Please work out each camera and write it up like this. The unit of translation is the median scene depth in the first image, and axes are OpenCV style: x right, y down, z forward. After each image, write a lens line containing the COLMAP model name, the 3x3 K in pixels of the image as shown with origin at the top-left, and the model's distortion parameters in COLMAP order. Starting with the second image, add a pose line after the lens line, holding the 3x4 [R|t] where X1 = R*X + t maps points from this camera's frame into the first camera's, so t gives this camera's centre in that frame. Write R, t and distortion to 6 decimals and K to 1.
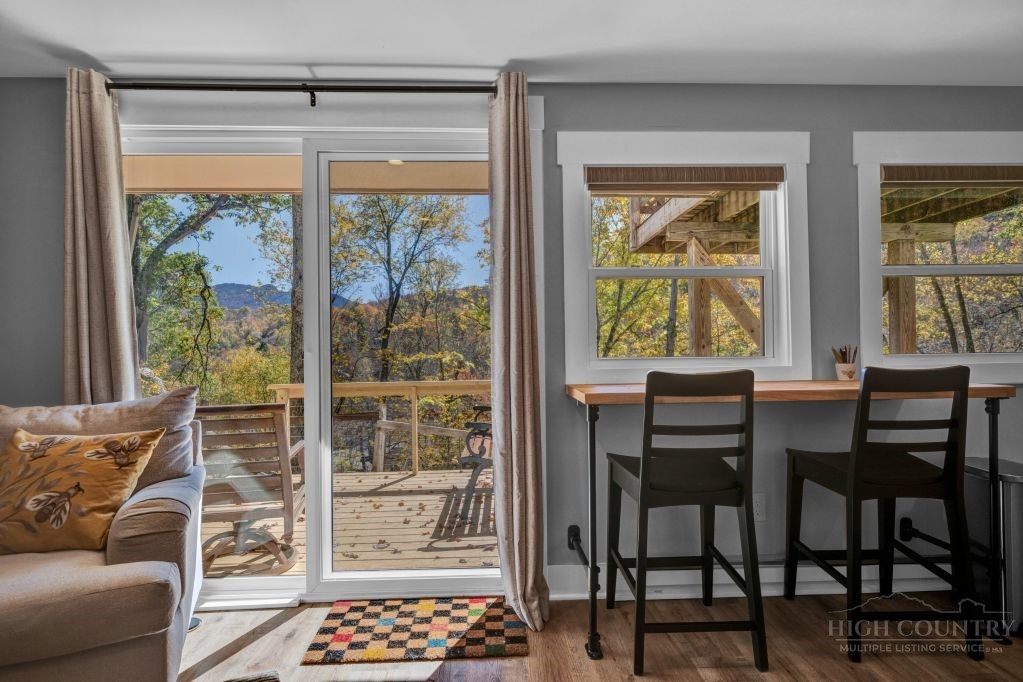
lens RADIAL K [[579.2, 0, 513.5], [0, 579.2, 343.5], [0, 0, 1]] dist [-0.004374, 0.000489]
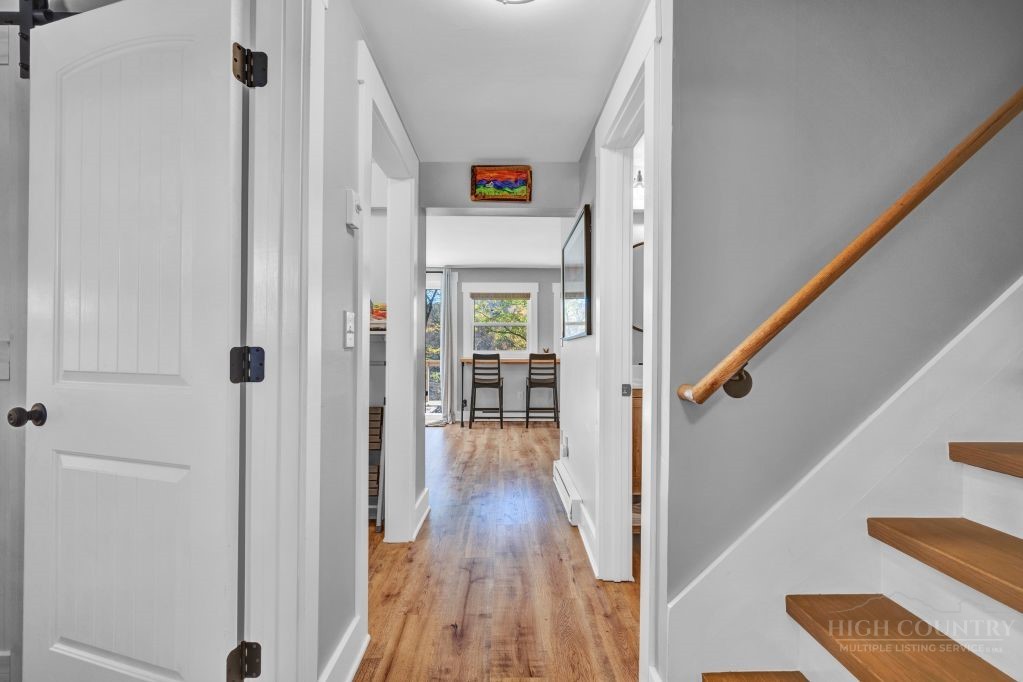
lens RADIAL K [[440.3, 0, 511.5], [0, 440.3, 341.0], [0, 0, 1]] dist [-0.000005, -0.000002]
pose [[0.999627, 0.015288, -0.022614, 0.457477], [-0.015211, 0.999878, 0.003570, -0.042942], [0.022665, -0.003224, 0.999738, -1.655655]]
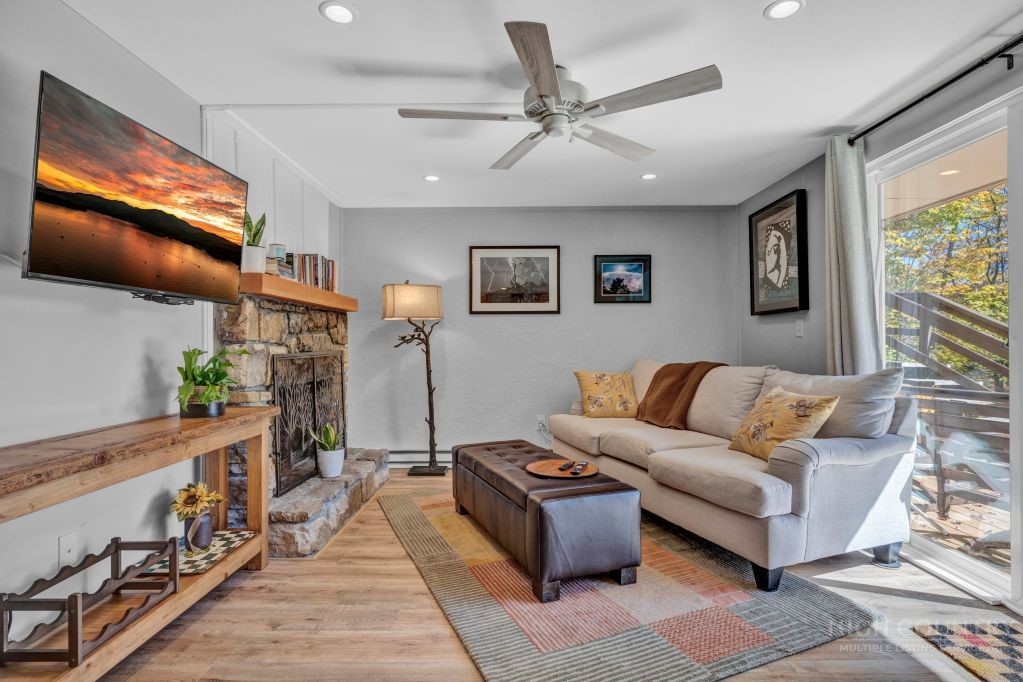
lens RADIAL K [[509.2, 0, 513.3], [0, 509.2, 343.6], [0, 0, 1]] dist [-0.000405, 0.000336]
pose [[-0.046993, 0.012084, -0.998822, 0.523148], [0.017677, 0.999780, 0.011264, -0.001707], [0.998739, -0.017126, -0.047196, 0.264576]]
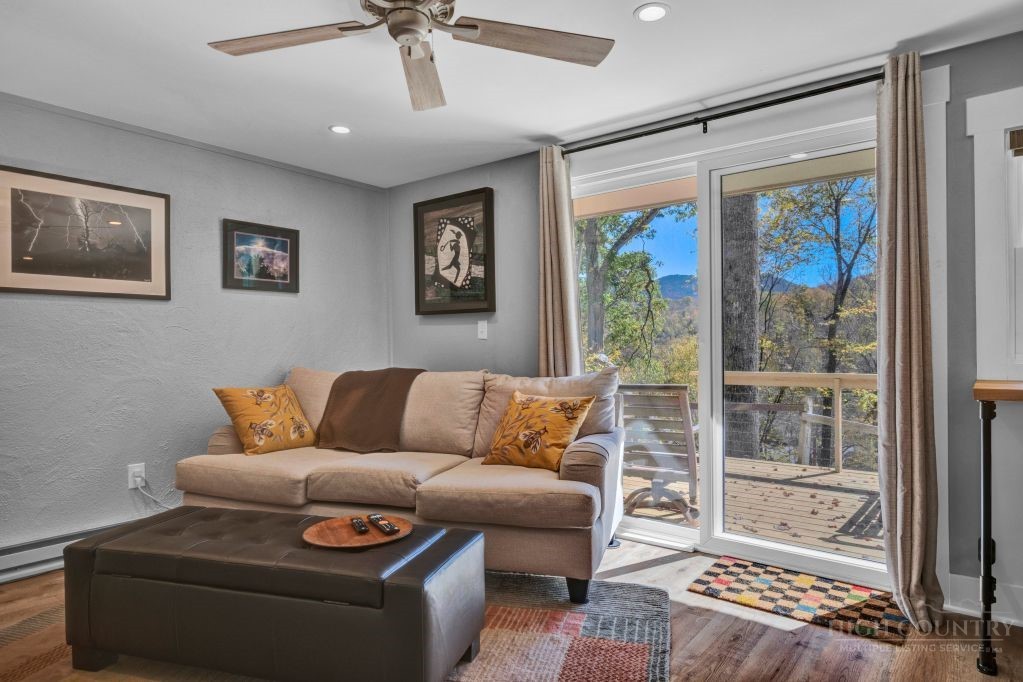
lens RADIAL K [[594.0, 0, 512.0], [0, 594.0, 344.1], [0, 0, 1]] dist [-0.000358, -0.000509]
pose [[0.750242, 0.007666, -0.661119, 0.169467], [0.005486, 0.999826, 0.017819, -0.005344], [0.661140, -0.016996, 0.750070, -0.182077]]
